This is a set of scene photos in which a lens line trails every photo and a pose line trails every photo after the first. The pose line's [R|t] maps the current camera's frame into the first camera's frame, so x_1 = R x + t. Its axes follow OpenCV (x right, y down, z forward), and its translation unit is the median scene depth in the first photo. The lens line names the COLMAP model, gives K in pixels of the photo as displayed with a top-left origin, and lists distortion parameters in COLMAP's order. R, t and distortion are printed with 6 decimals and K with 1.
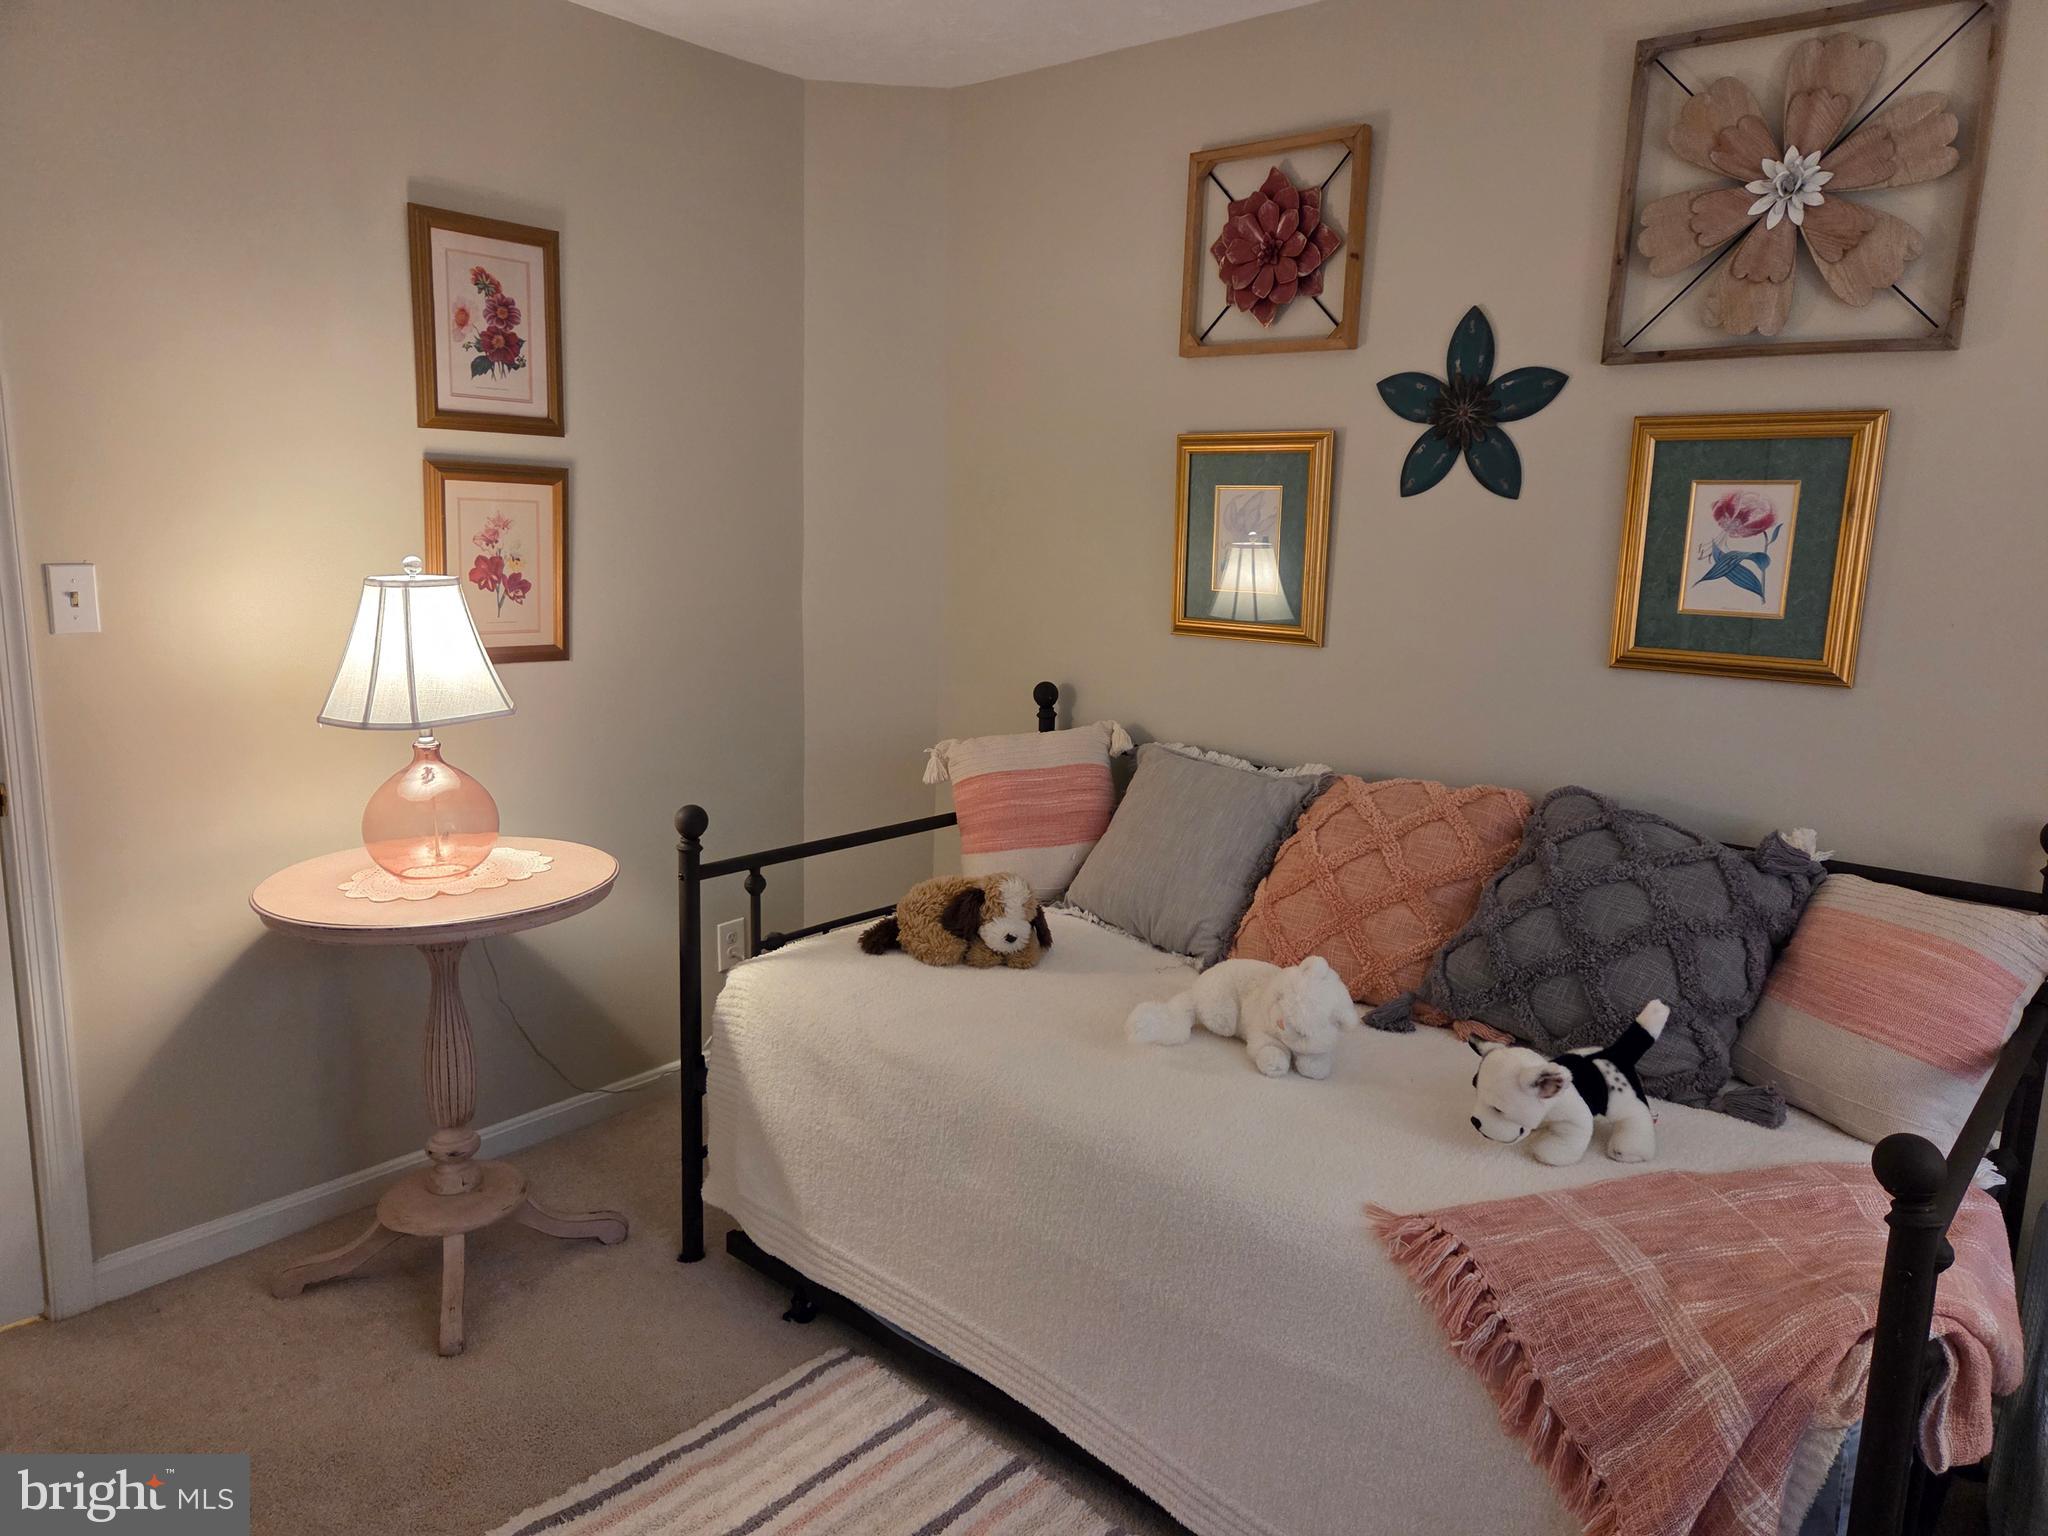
lens RADIAL K [[1361.9, 0, 1026.7], [0, 1361.9, 760.4], [0, 0, 1]] dist [0.065399, -0.046886]
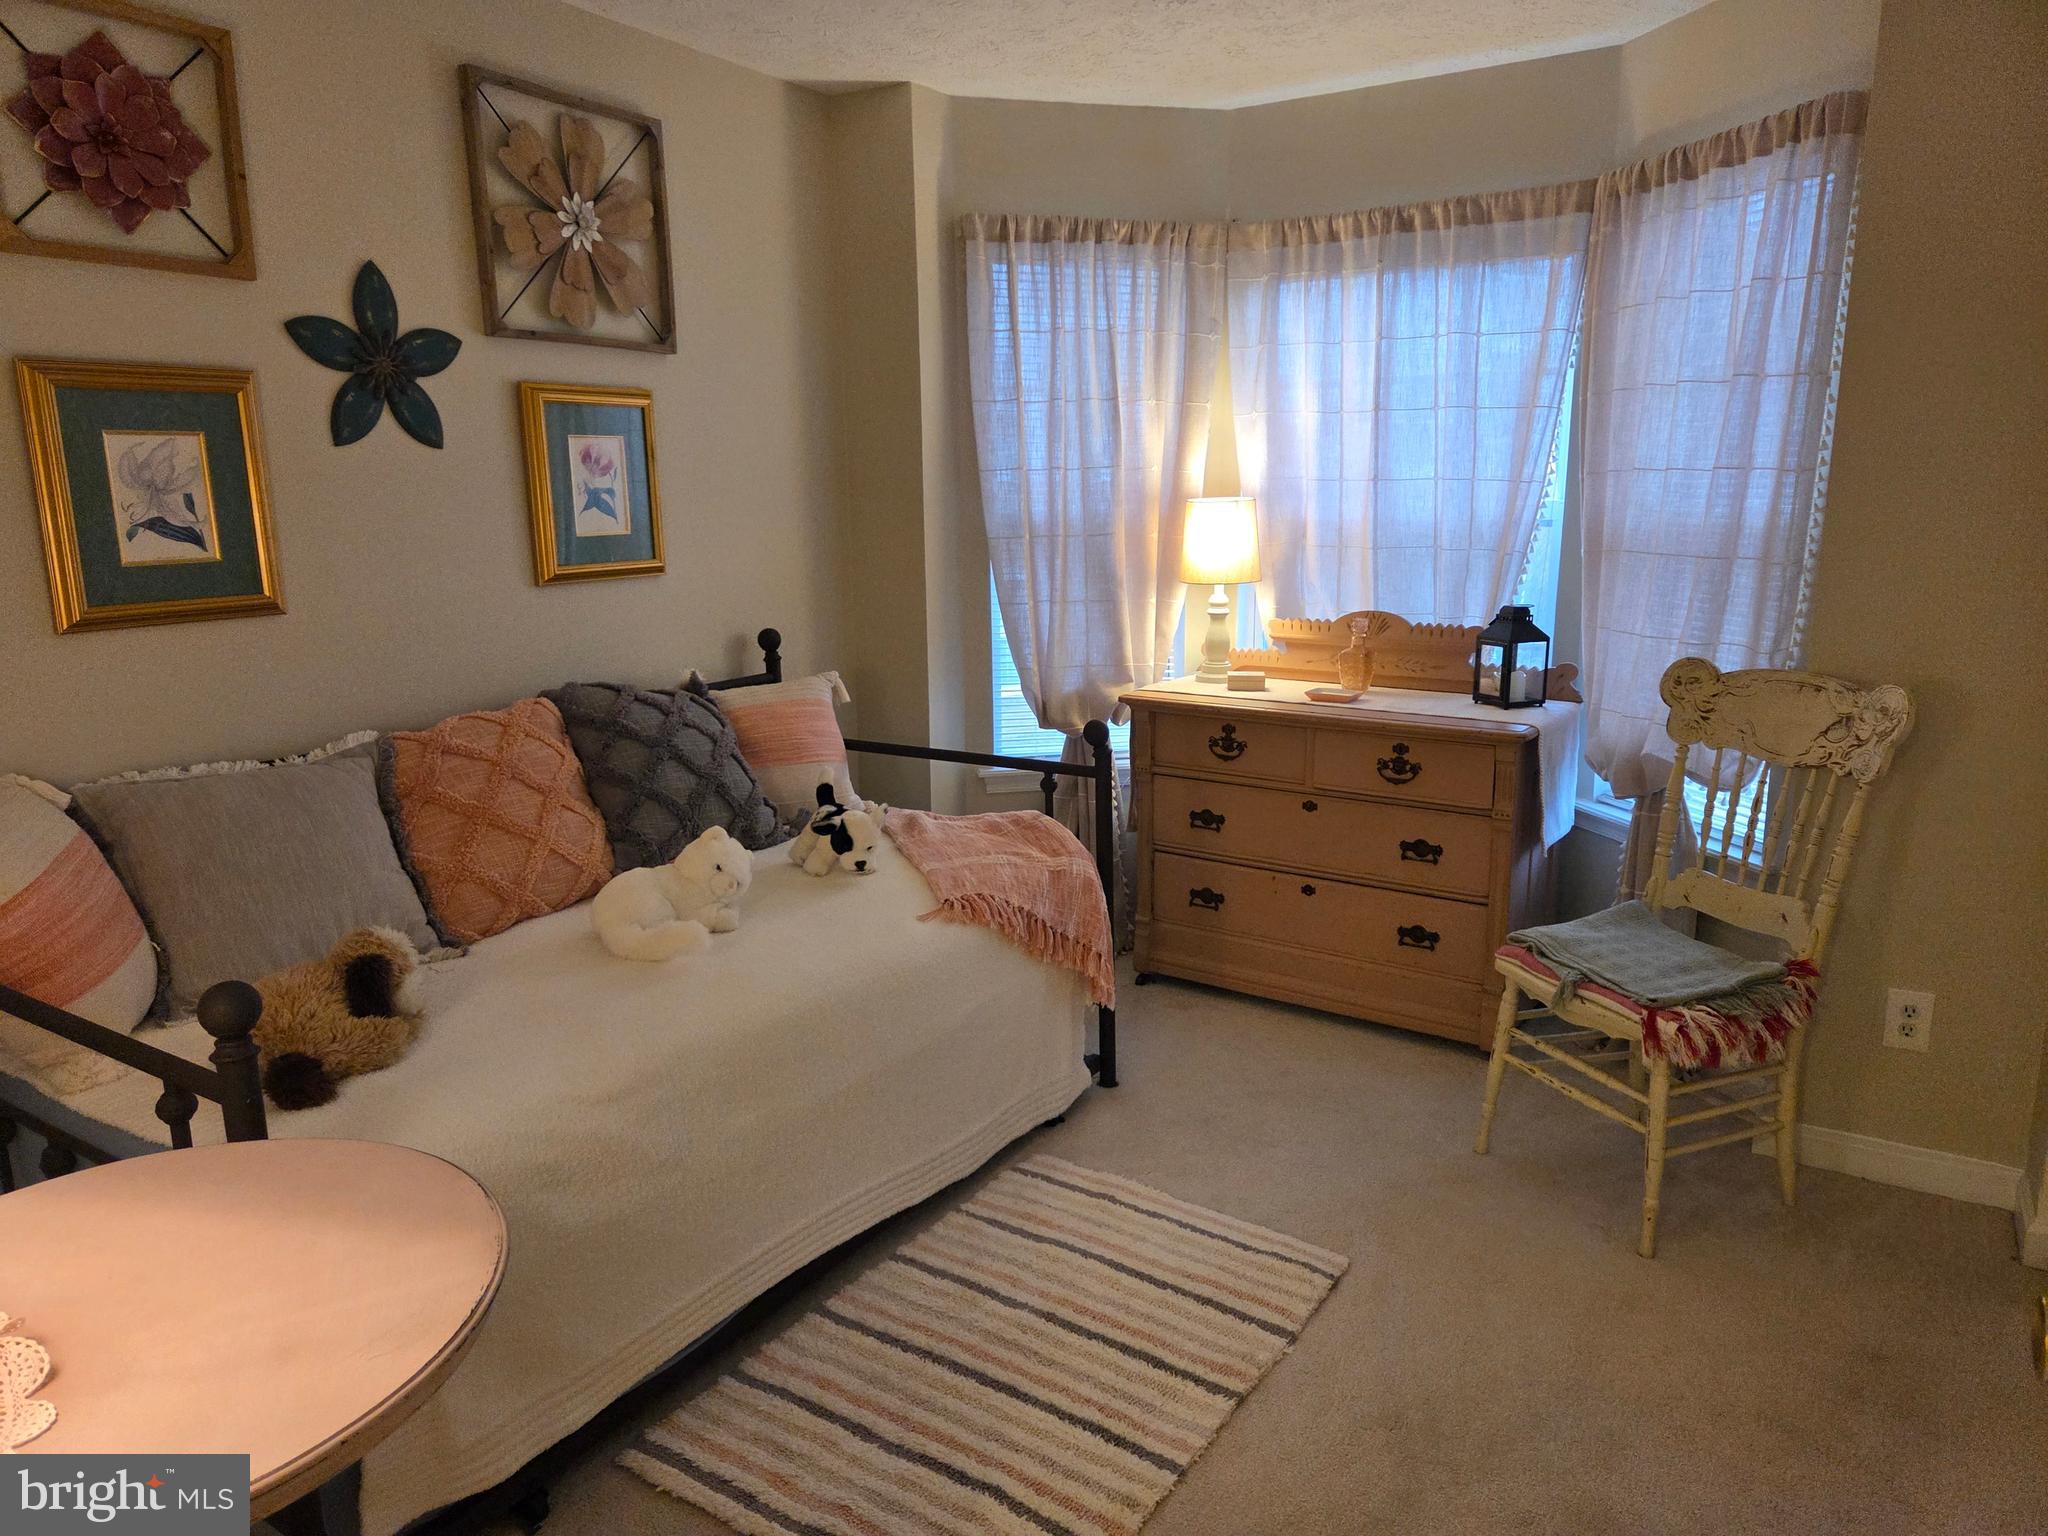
lens RADIAL K [[1361.9, 0, 1023.8], [0, 1361.9, 760.6], [0, 0, 1]] dist [0.065399, -0.046886]
pose [[-0.133428, -0.223348, 0.965563, -0.825998], [0.193036, 0.949758, 0.246367, -0.133654], [-0.972077, 0.219260, -0.083610, 0.688009]]
